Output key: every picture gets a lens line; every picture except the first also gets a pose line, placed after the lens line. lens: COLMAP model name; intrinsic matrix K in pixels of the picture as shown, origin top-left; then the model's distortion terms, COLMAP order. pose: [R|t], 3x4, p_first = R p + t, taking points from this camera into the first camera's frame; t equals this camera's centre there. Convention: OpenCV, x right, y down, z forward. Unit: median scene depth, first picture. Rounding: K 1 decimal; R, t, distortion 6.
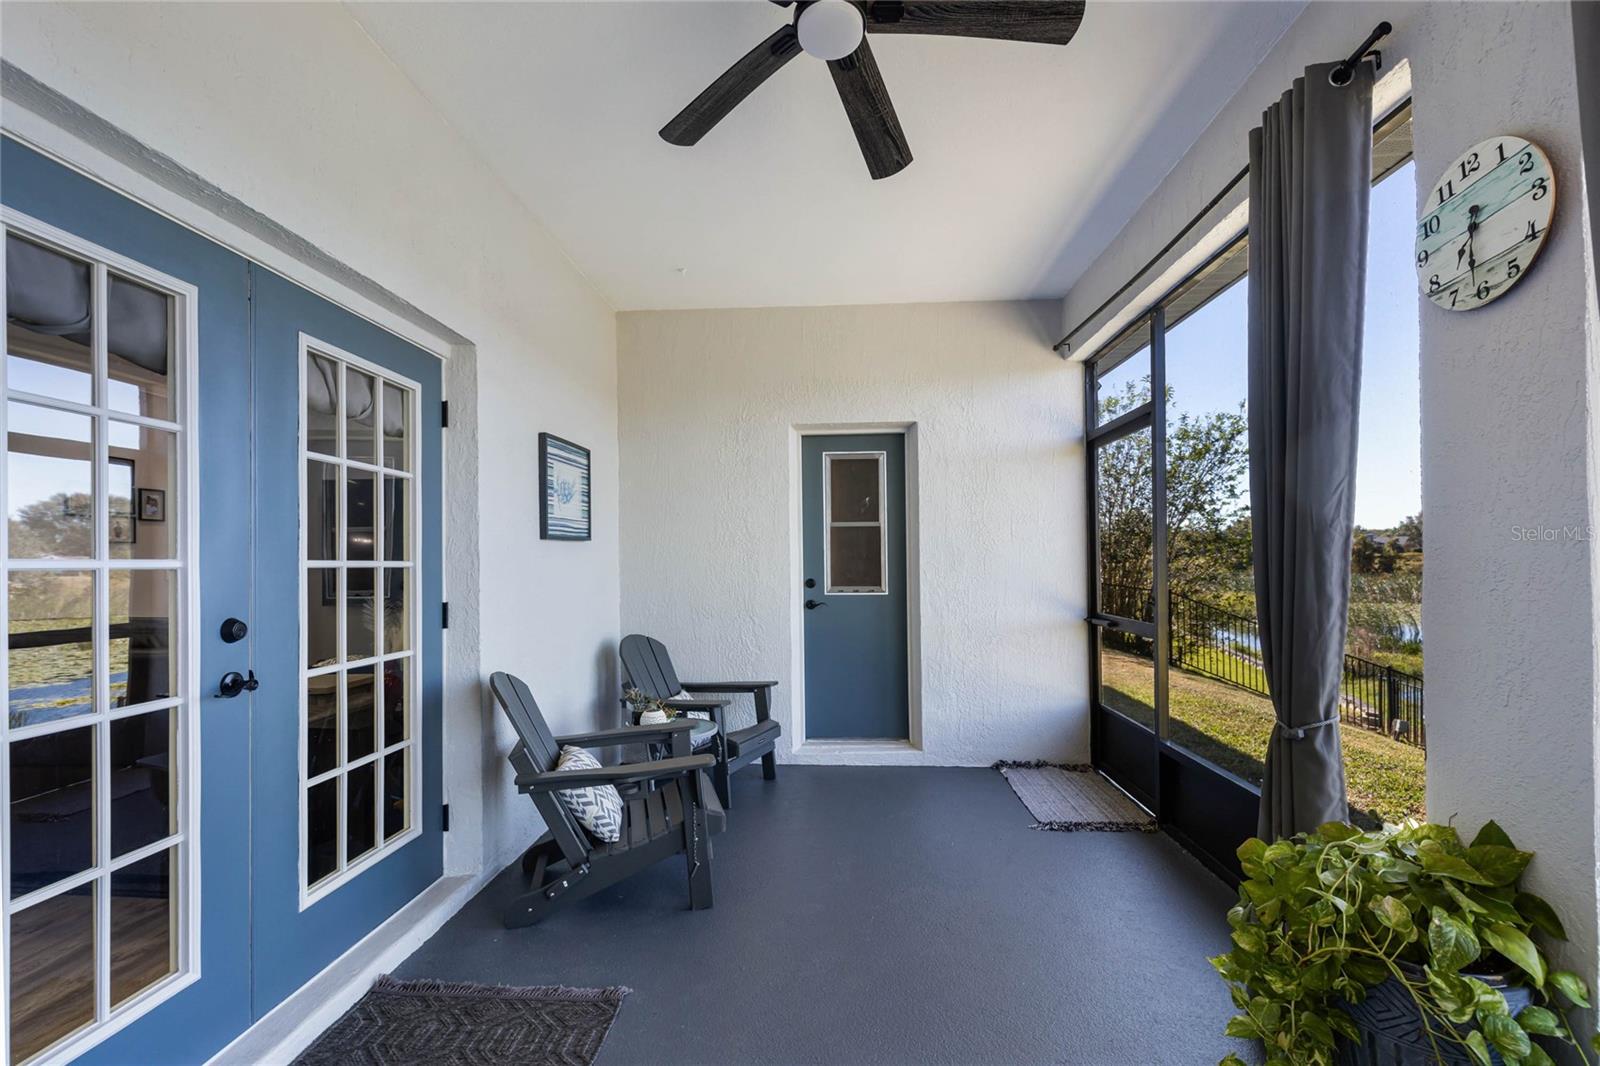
lens RADIAL K [[716.8, 0, 796.6], [0, 716.8, 550.0], [0, 0, 1]] dist [0.004168, -0.001062]
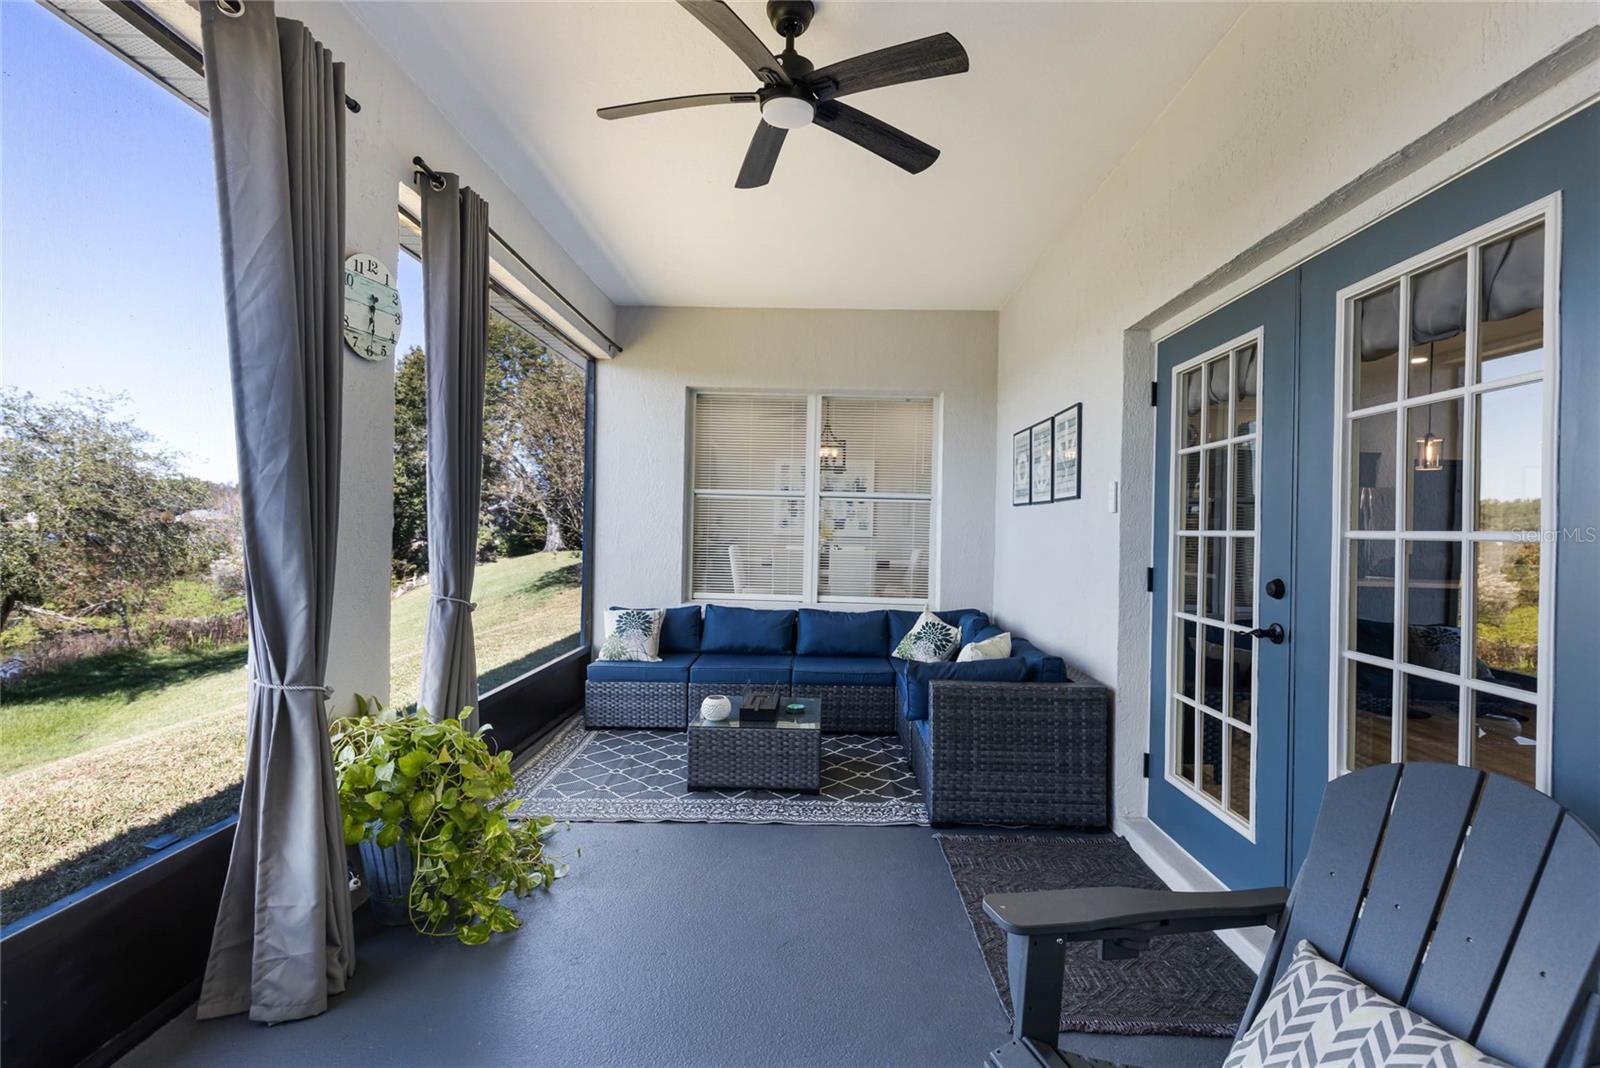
lens RADIAL K [[716.8, 0, 800.0], [0, 716.8, 540.0], [0, 0, 1]] dist [0.004168, -0.001062]
pose [[-0.999090, -0.005618, -0.042269, 0.082816], [-0.005541, 0.999983, -0.001941, 0.041061], [0.042279, -0.001705, -0.999104, 2.375063]]
